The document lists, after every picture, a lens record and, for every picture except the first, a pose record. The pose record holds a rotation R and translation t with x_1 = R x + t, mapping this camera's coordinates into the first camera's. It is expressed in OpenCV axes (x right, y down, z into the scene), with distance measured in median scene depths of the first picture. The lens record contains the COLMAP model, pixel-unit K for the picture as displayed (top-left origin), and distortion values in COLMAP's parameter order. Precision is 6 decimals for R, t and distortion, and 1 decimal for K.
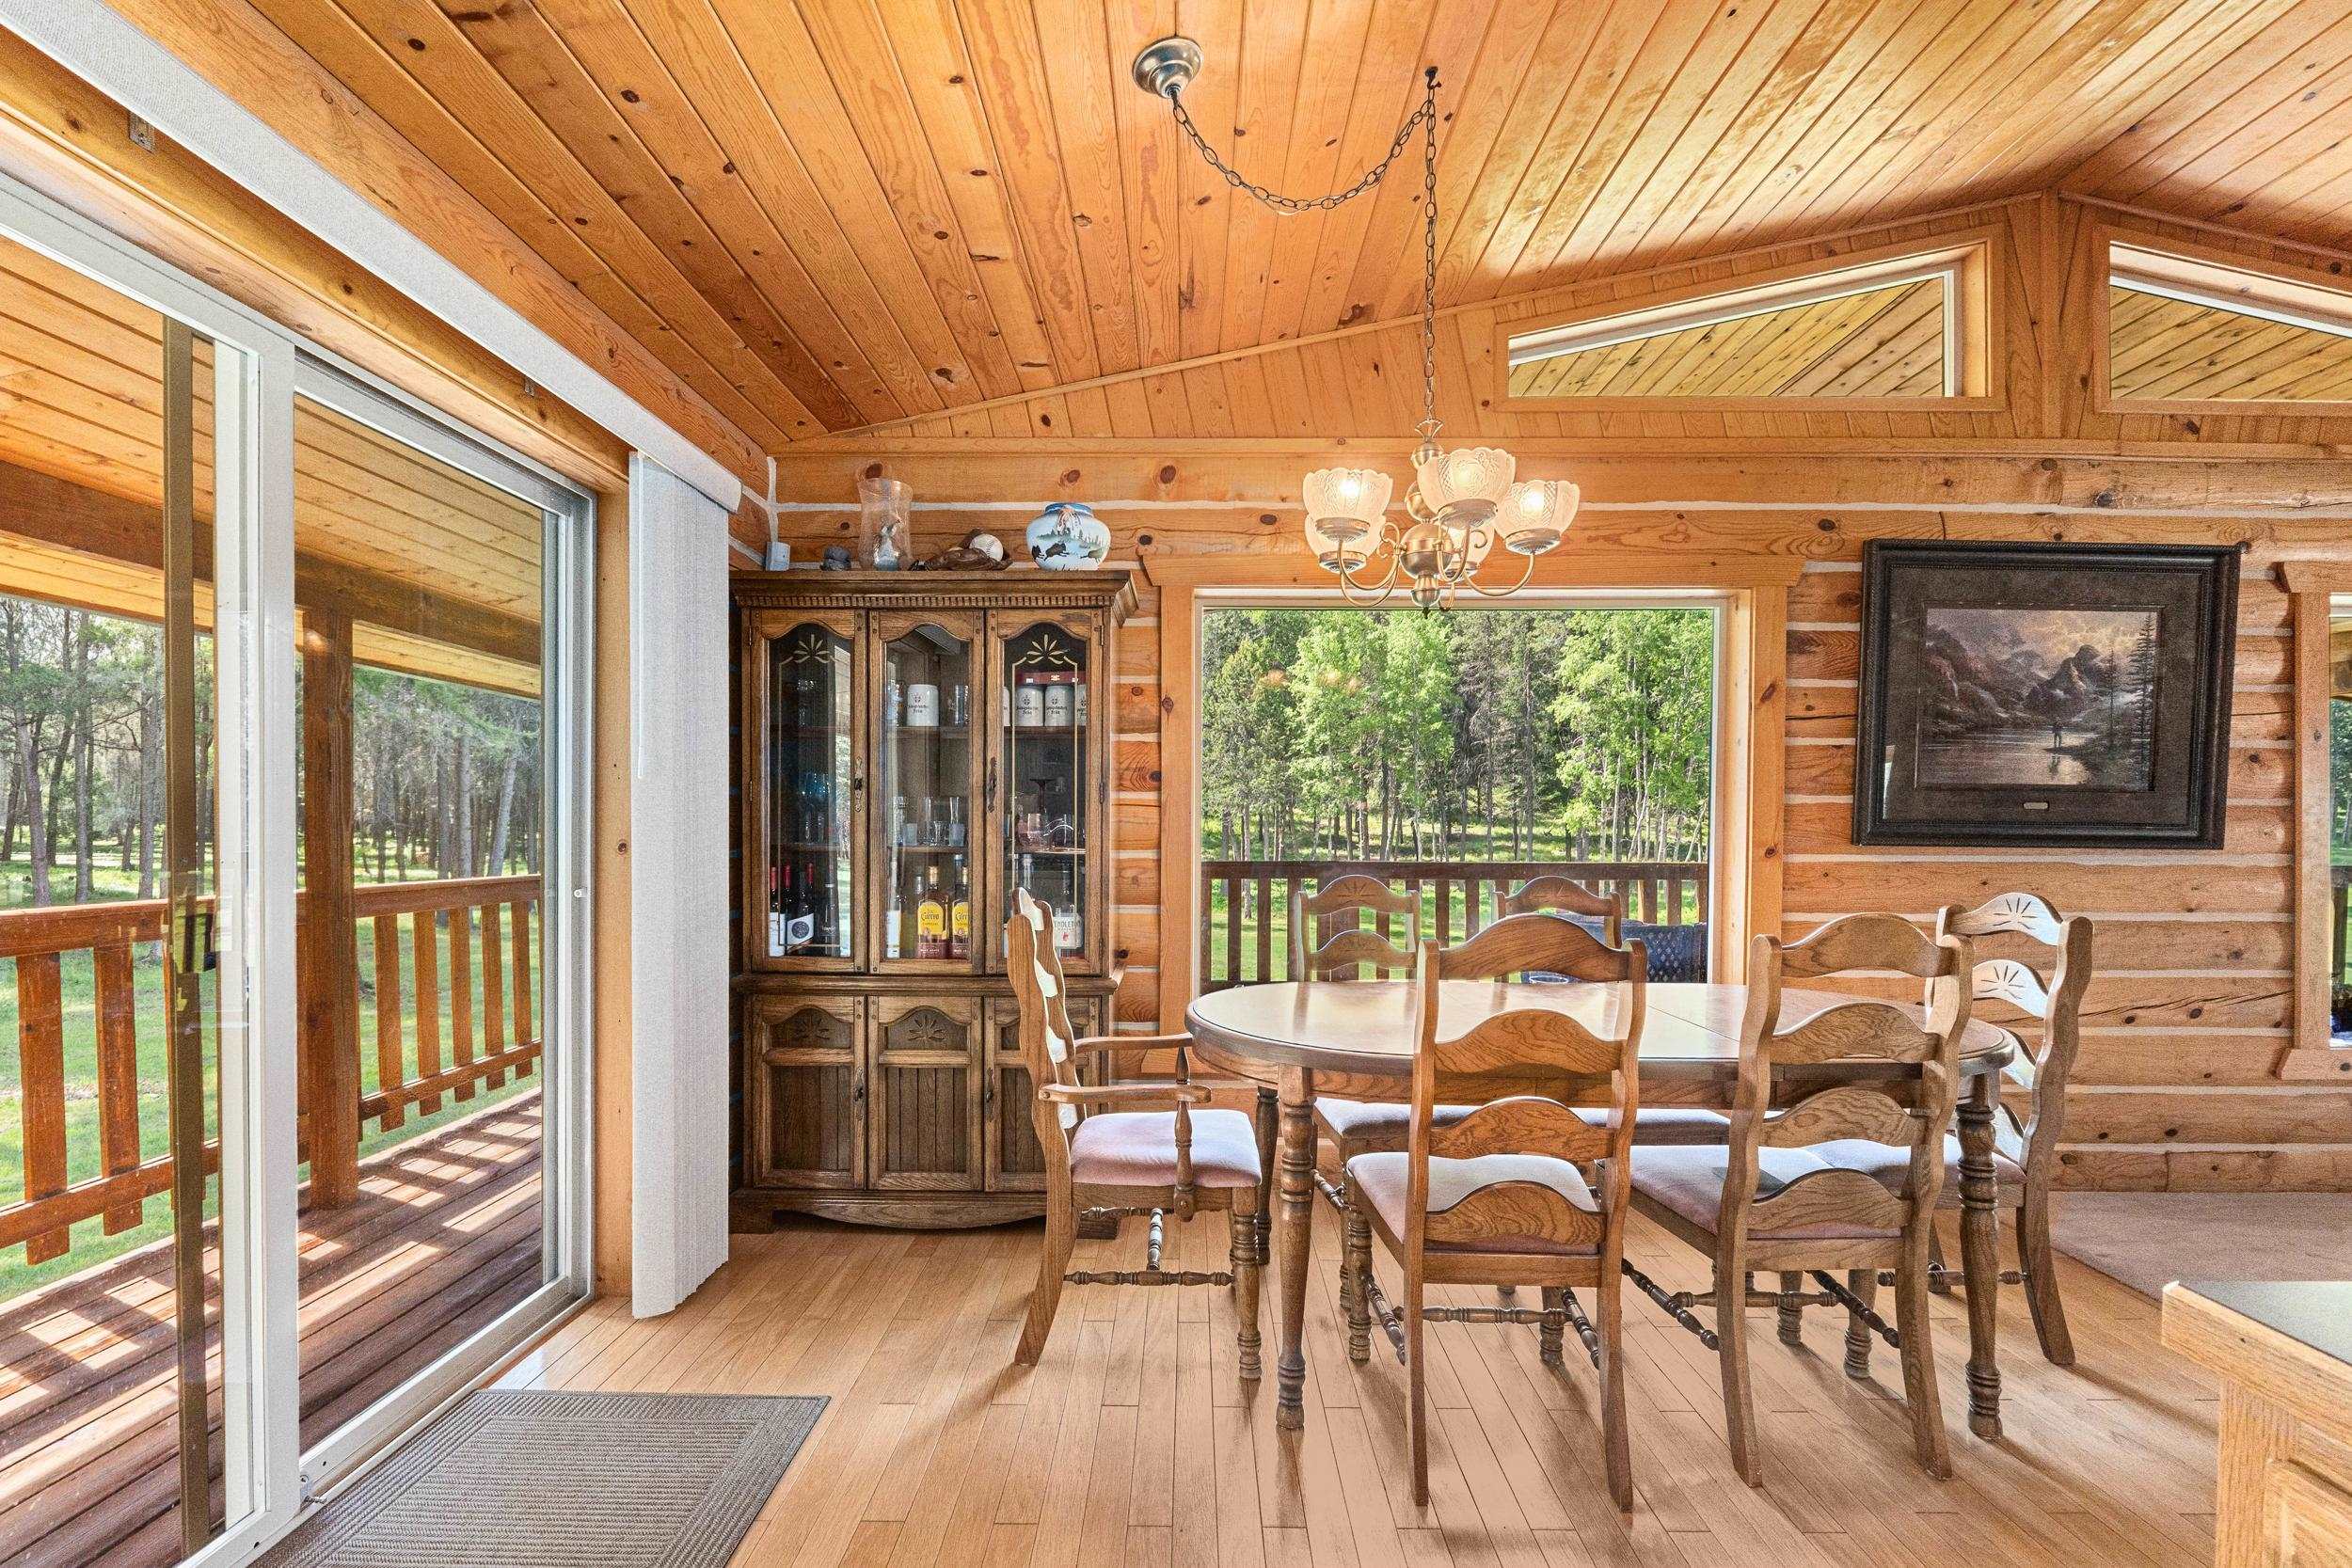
lens RADIAL K [[1022.4, 0, 1165.6], [0, 1022.4, 849.9], [0, 0, 1]] dist [-0.004833, -0.000981]
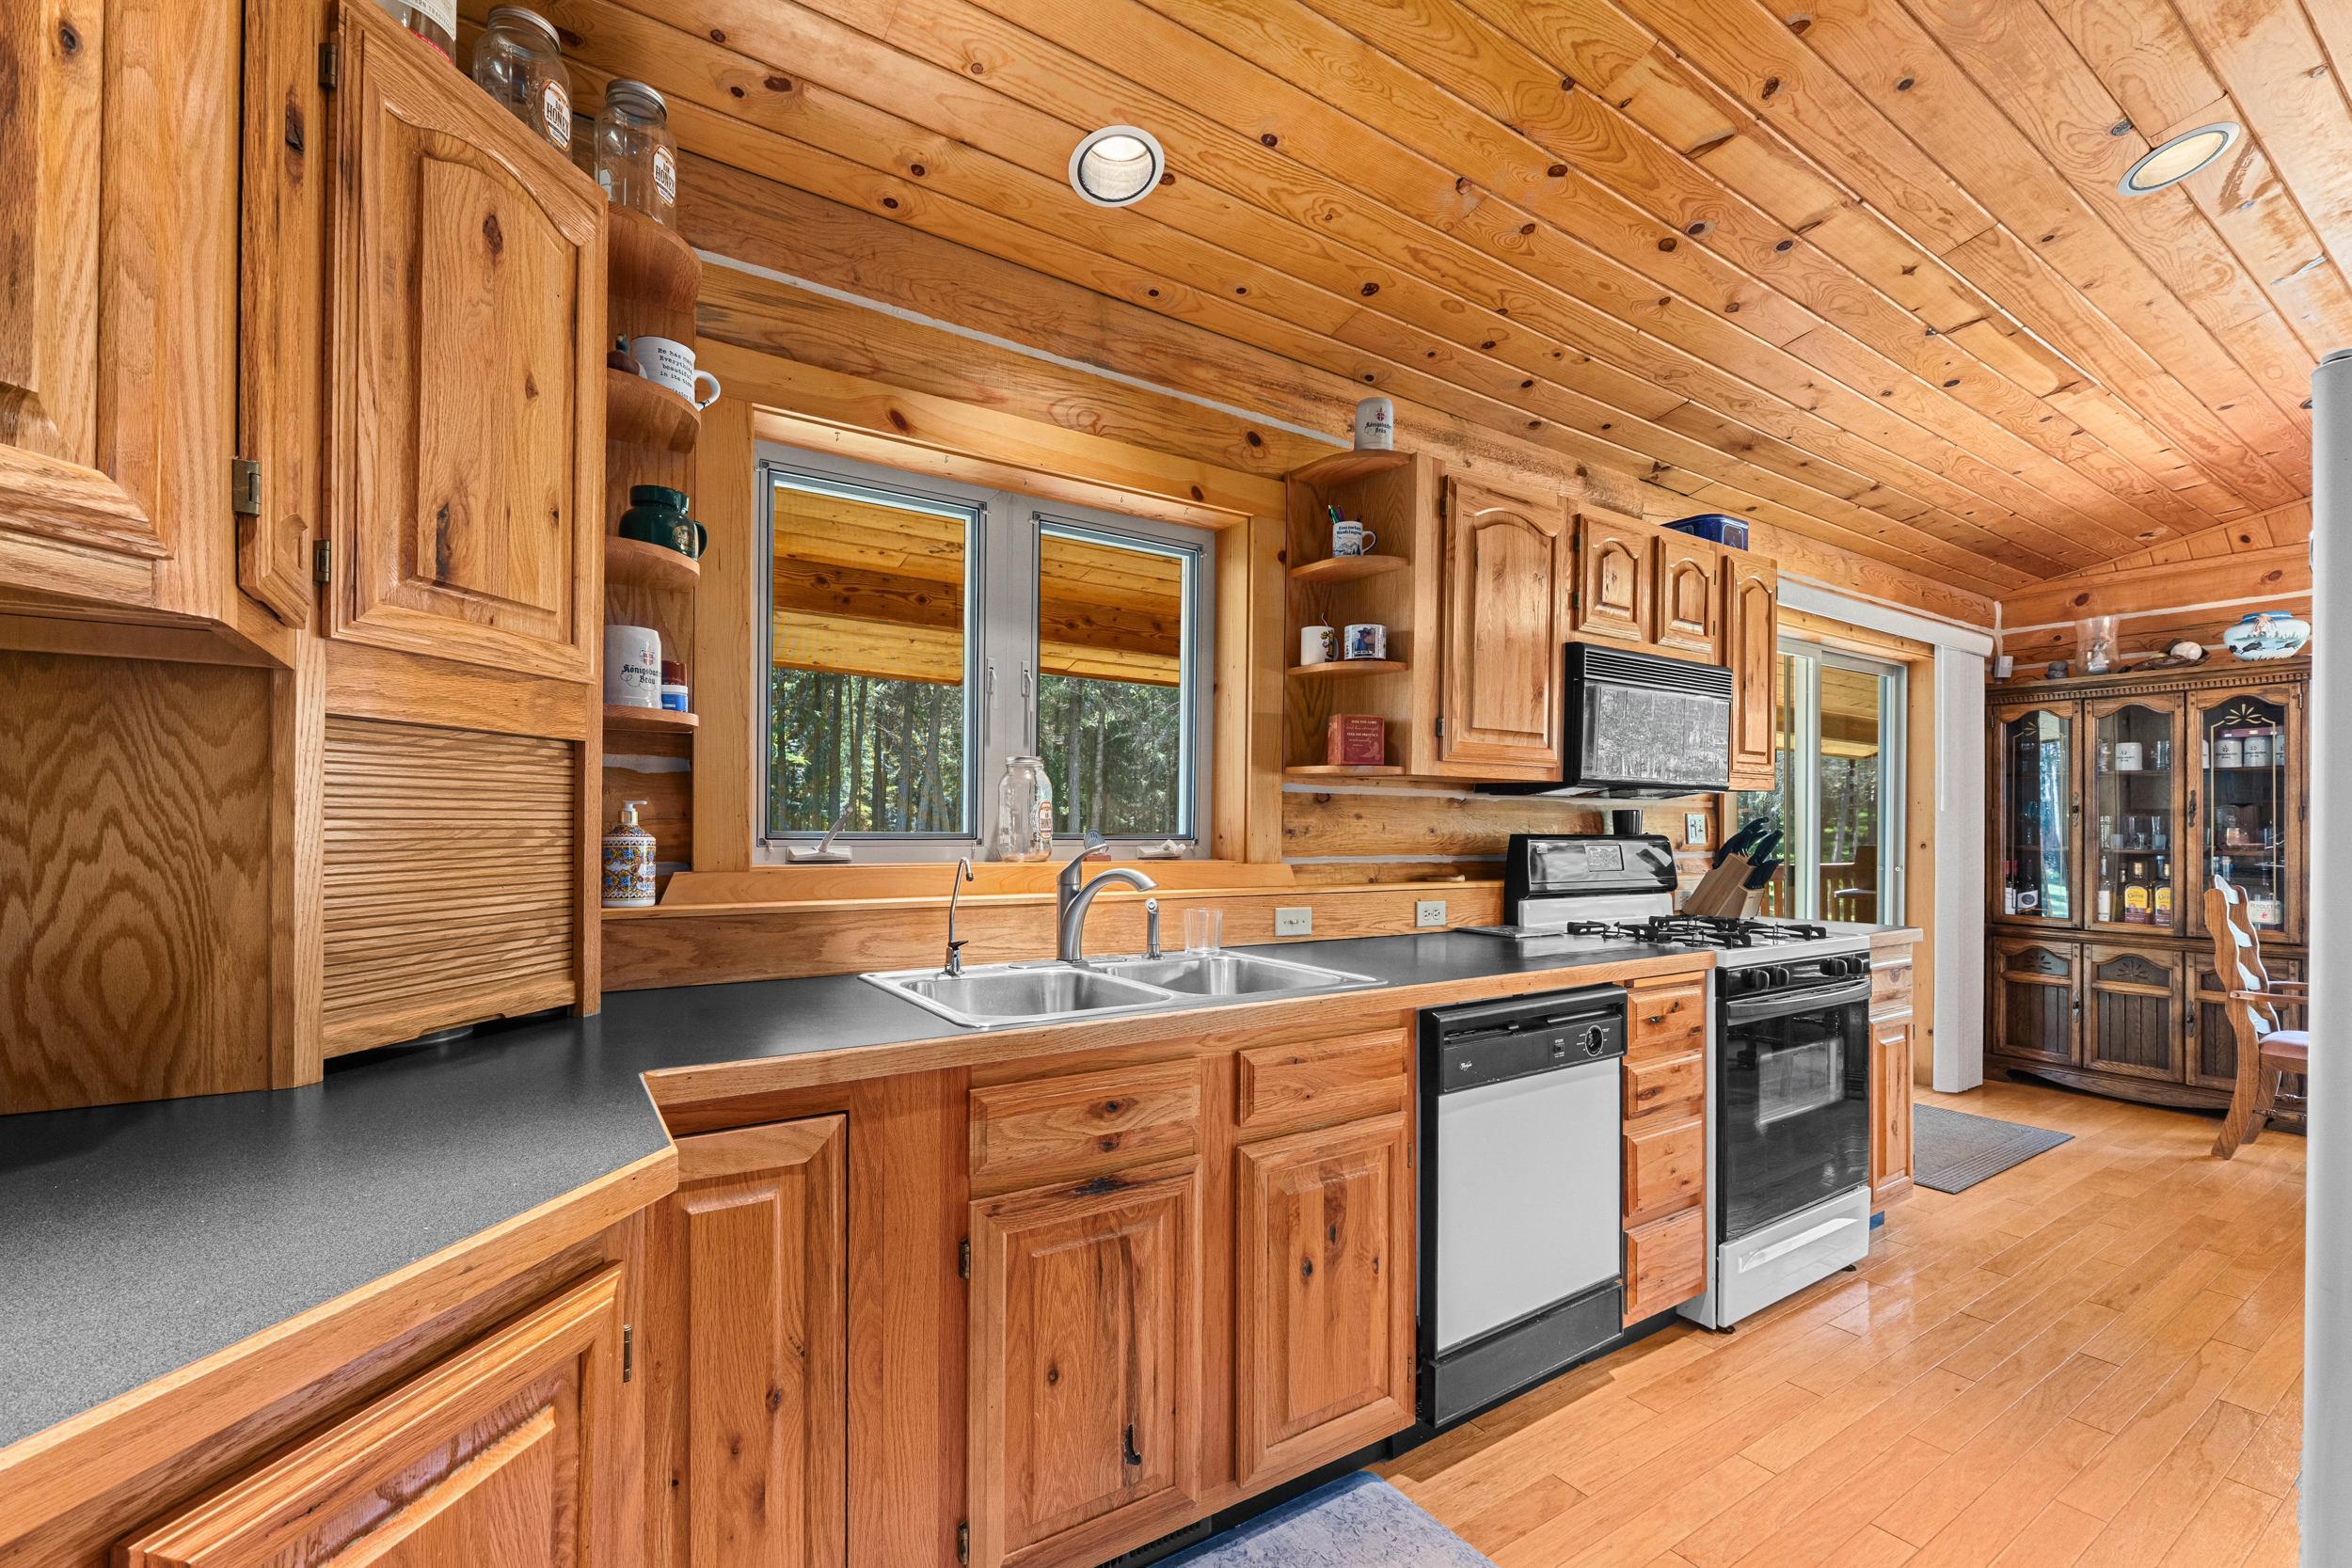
lens RADIAL K [[1022.4, 0, 1163.6], [0, 1022.4, 812.9], [0, 0, 1]] dist [-0.004833, -0.000981]
pose [[0.574465, -0.008607, -0.818484, 0.179799], [-0.025019, 0.999293, -0.028069, 0.021109], [0.818147, 0.036602, 0.573844, -1.065784]]
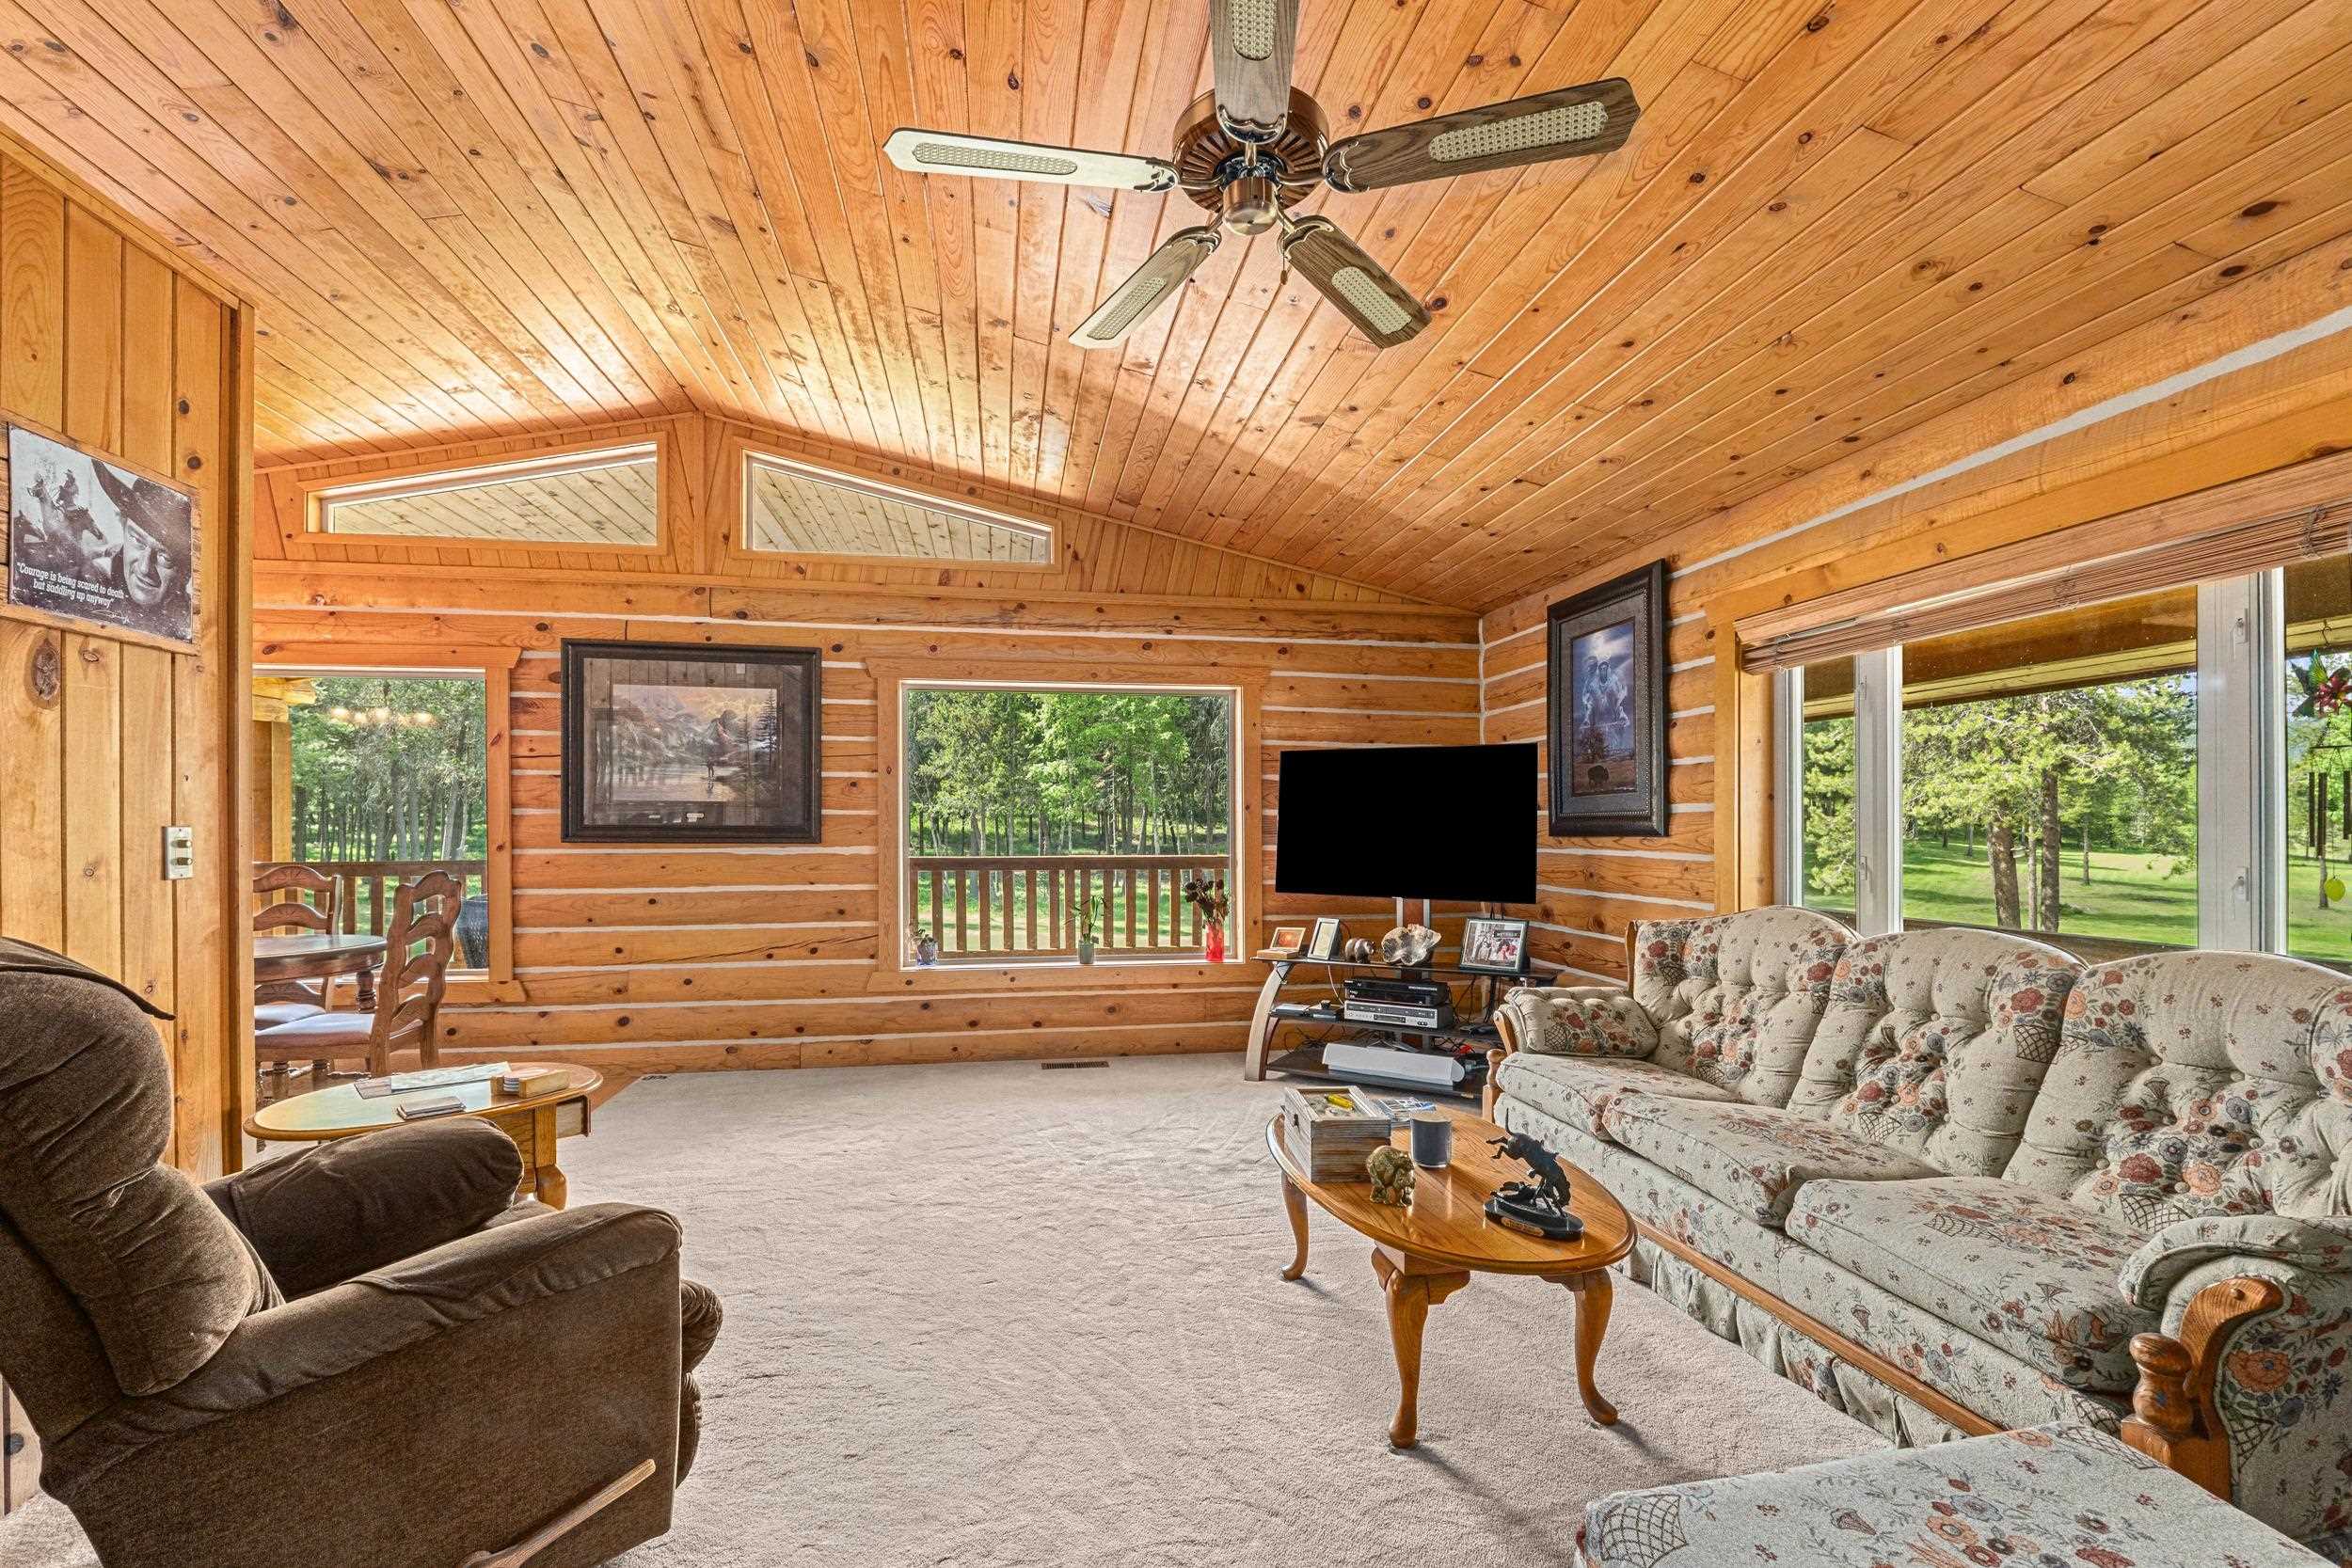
lens RADIAL K [[1022.4, 0, 1167.6], [0, 1022.4, 832.4], [0, 0, 1]] dist [-0.004833, -0.000981]
pose [[0.984407, -0.005037, 0.175832, 0.074568], [0.008390, 0.999797, -0.018332, 0.000908], [-0.175703, 0.019522, 0.984250, -0.035905]]
